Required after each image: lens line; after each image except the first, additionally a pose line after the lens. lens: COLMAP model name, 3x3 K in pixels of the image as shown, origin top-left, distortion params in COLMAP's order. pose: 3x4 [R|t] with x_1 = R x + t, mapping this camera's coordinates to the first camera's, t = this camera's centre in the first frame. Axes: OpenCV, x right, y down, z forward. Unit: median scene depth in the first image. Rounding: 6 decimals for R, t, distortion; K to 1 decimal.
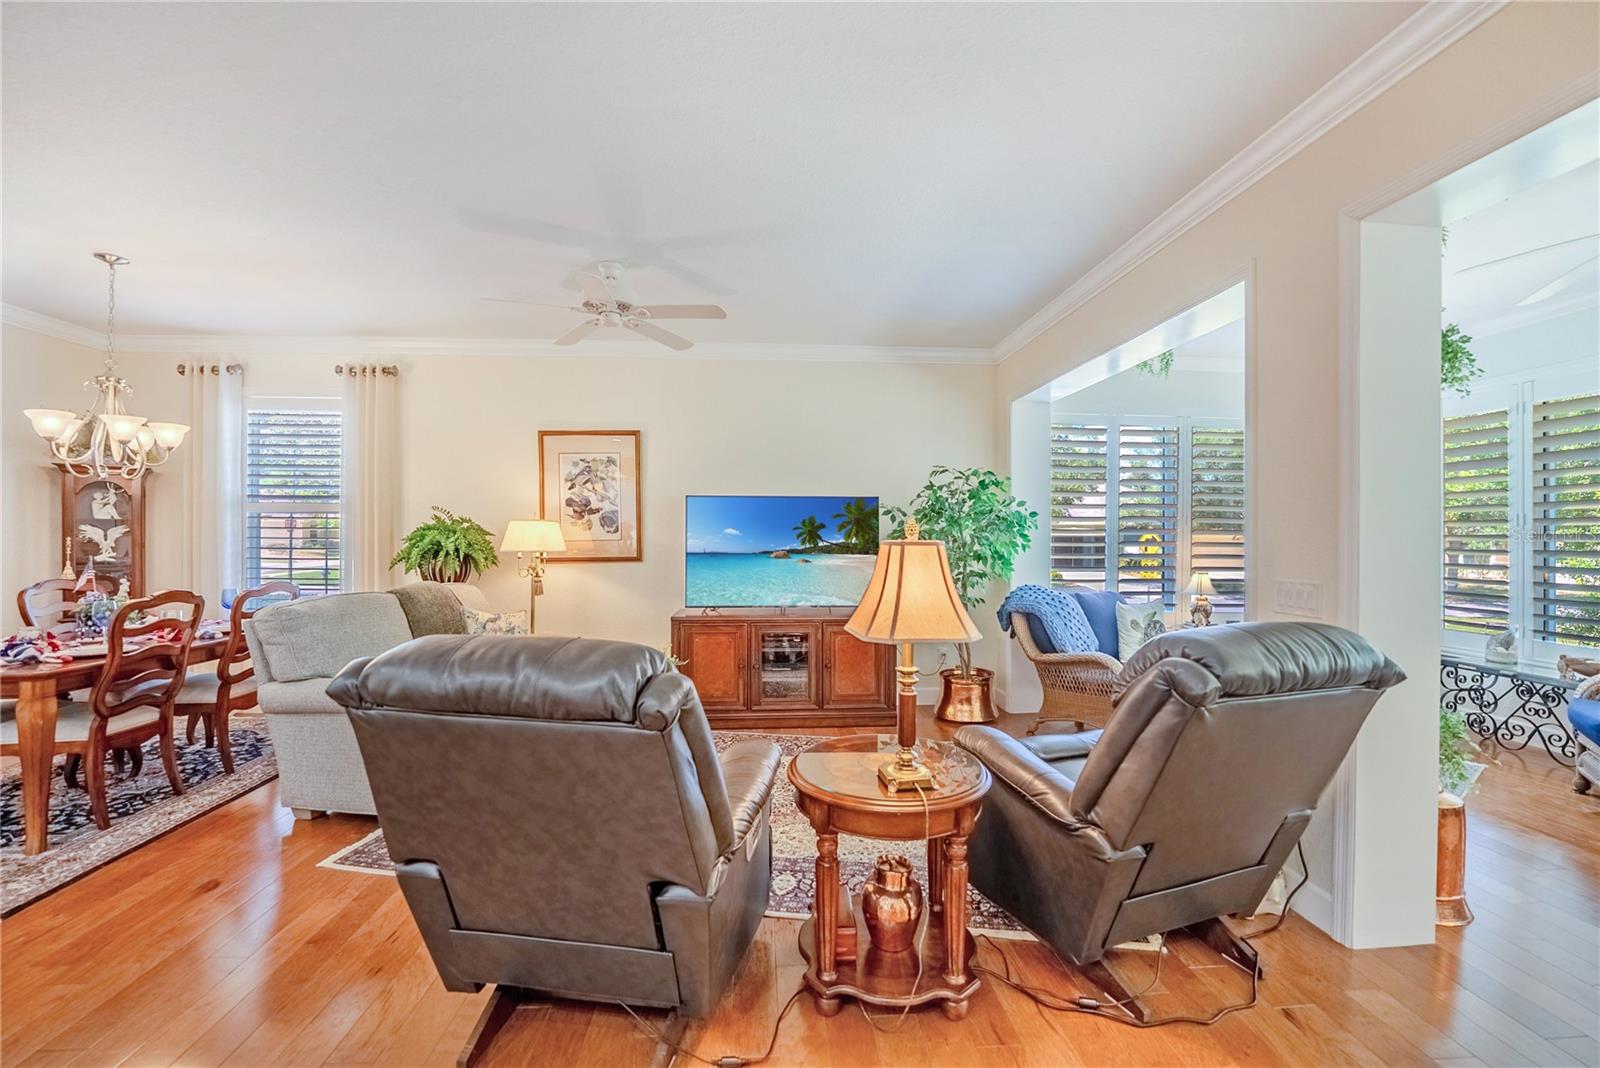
lens RADIAL K [[673.5, 0, 774.2], [0, 673.5, 538.7], [0, 0, 1]] dist [-0.027571, 0.003513]
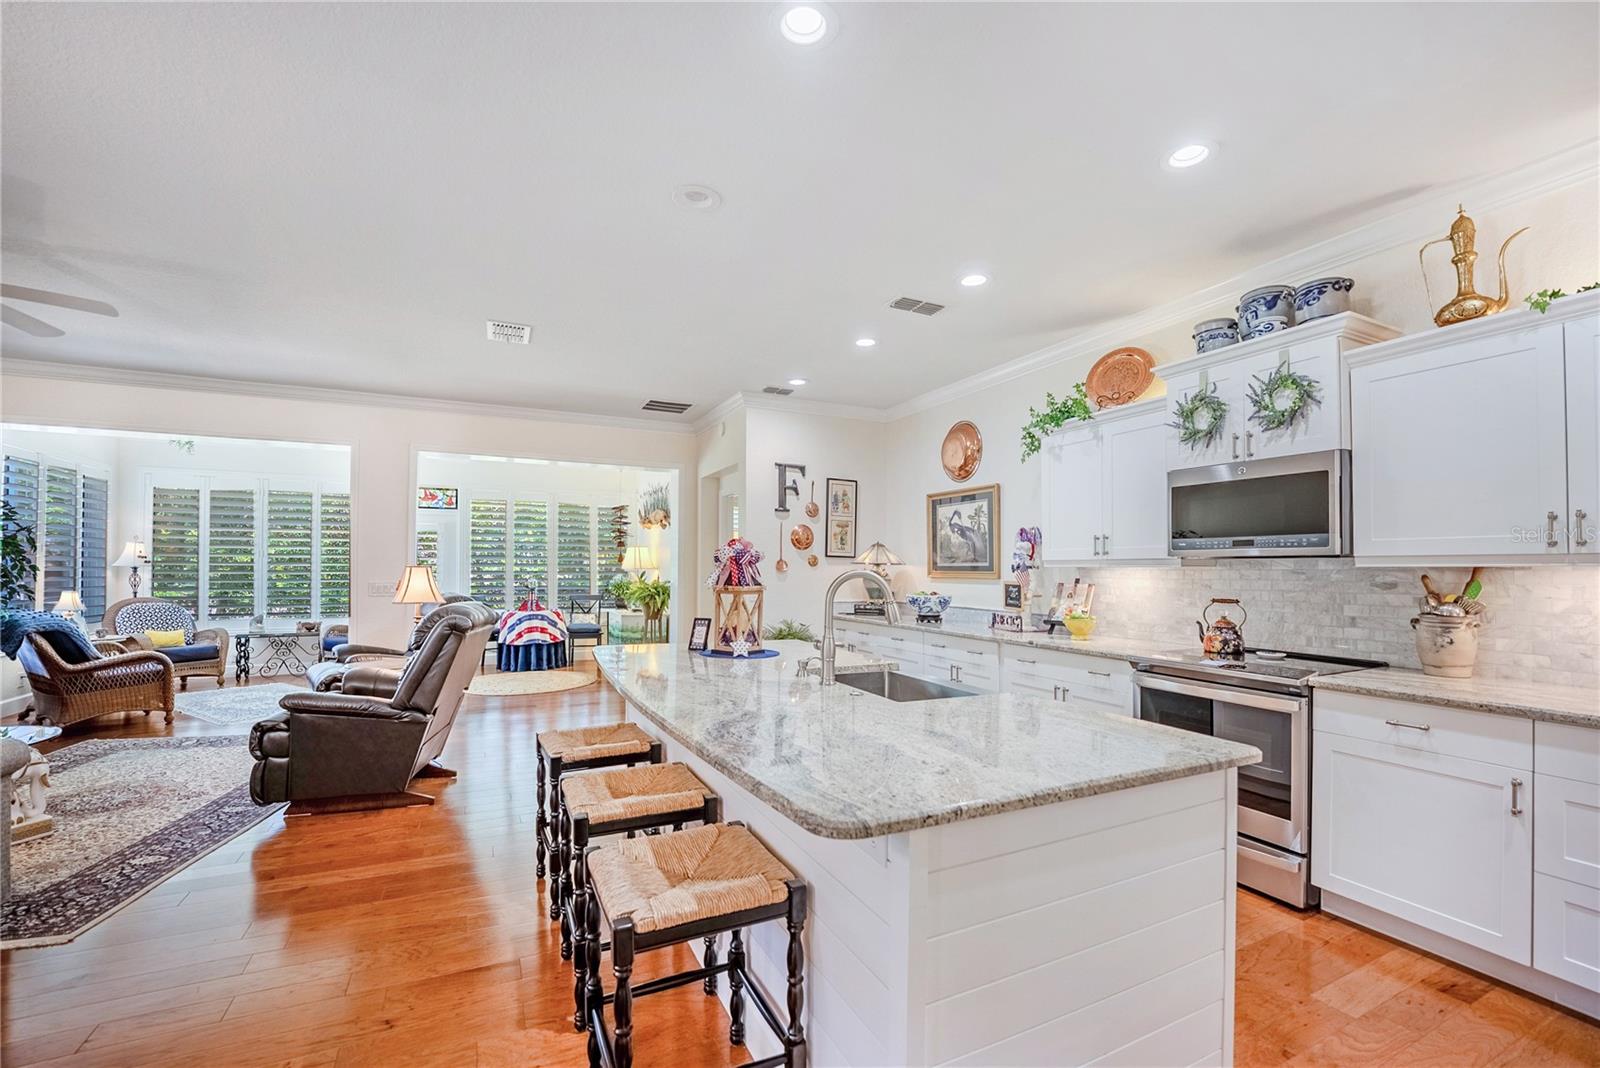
lens RADIAL K [[673.5, 0, 809.9], [0, 673.5, 559.9], [0, 0, 1]] dist [-0.027571, 0.003513]
pose [[-0.376800, 0.008252, 0.926258, -0.995274], [-0.006348, 0.999914, -0.011491, -0.002093], [-0.926273, -0.010210, -0.376715, 0.231690]]
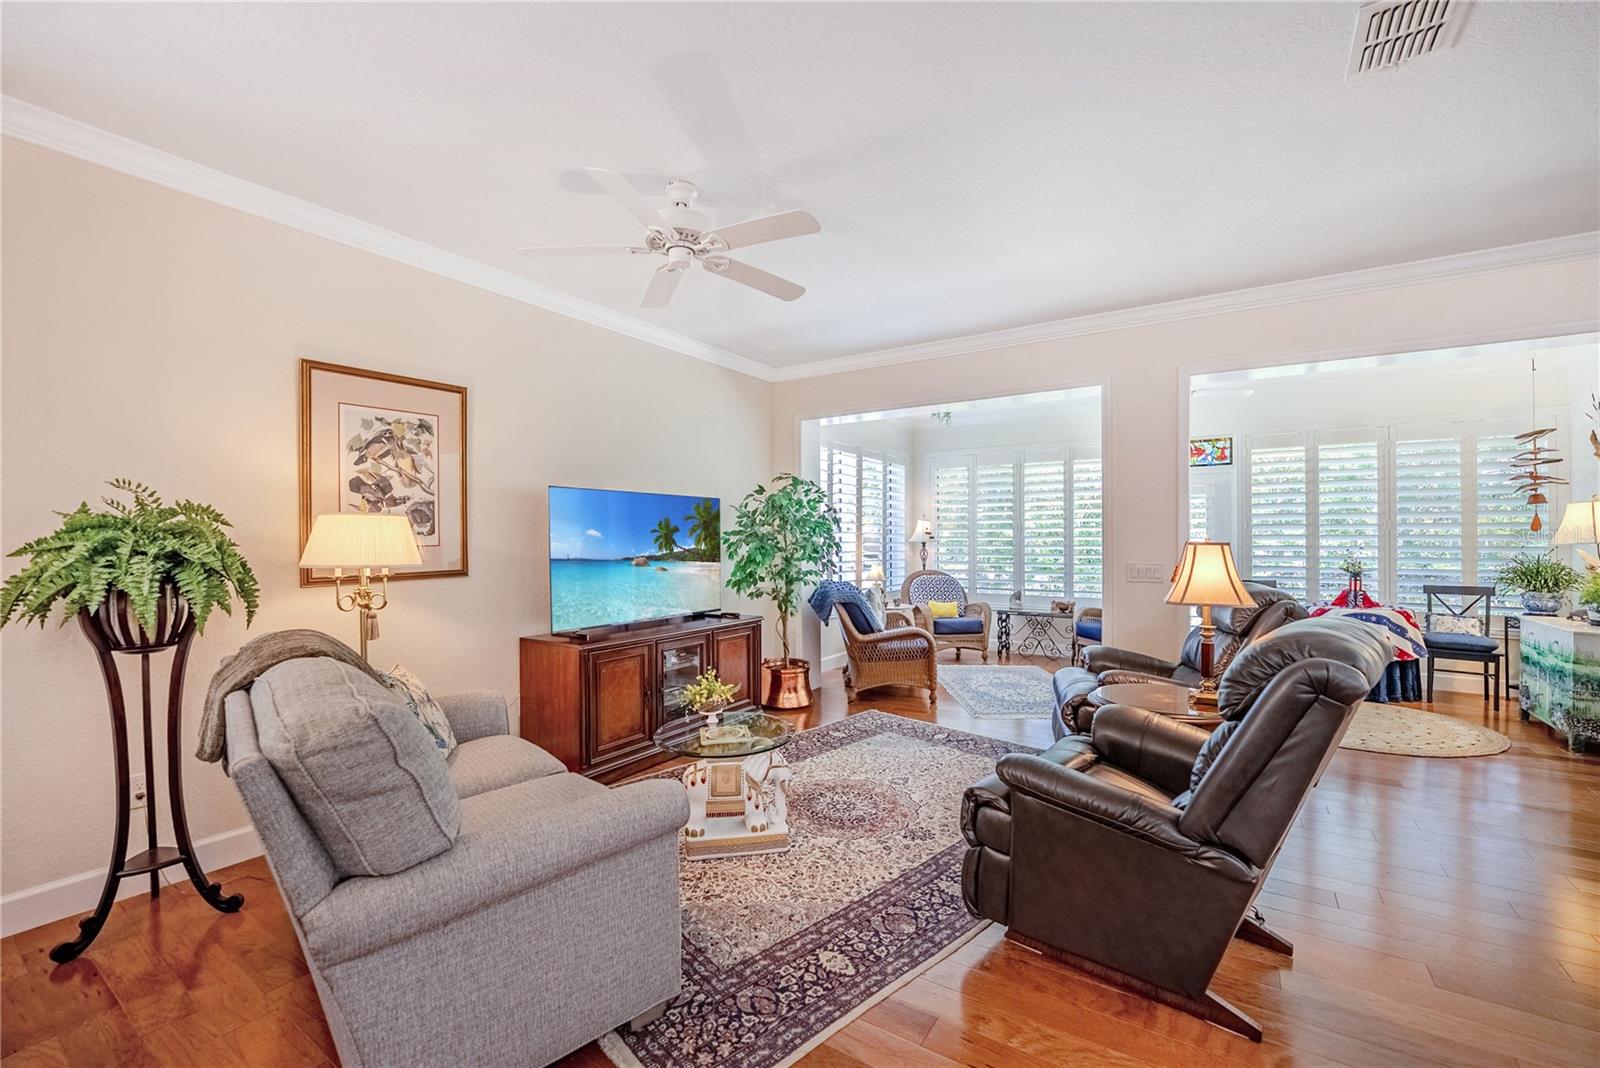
lens RADIAL K [[673.5, 0, 799.1], [0, 673.5, 543.2], [0, 0, 1]] dist [-0.027571, 0.003513]
pose [[0.602253, -0.007052, 0.798274, -0.573552], [0.003429, 0.999975, 0.006246, -0.003478], [-0.798298, -0.001024, 0.602262, 0.323213]]
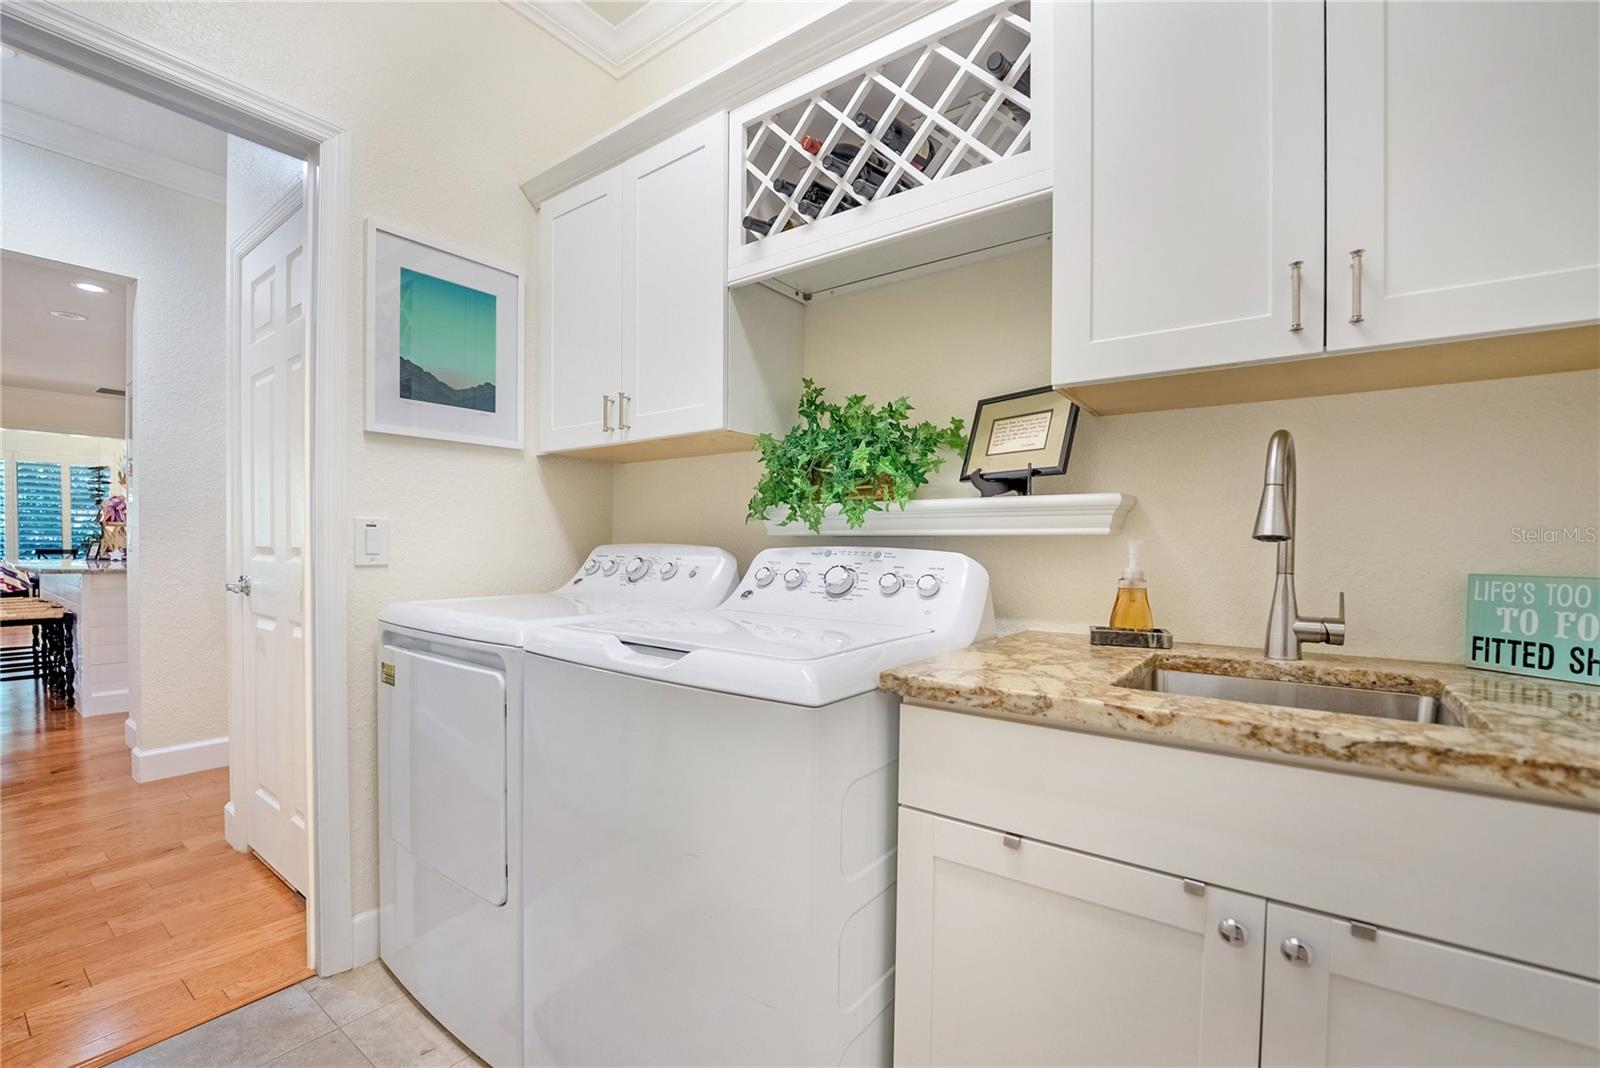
lens RADIAL K [[673.5, 0, 823.5], [0, 673.5, 557.2], [0, 0, 1]] dist [-0.027571, 0.003513]
pose [[-0.771972, -0.020881, 0.635314, -2.011983], [-0.010998, 0.999749, 0.019495, 0.040269], [-0.635562, 0.008062, -0.772008, 0.151935]]
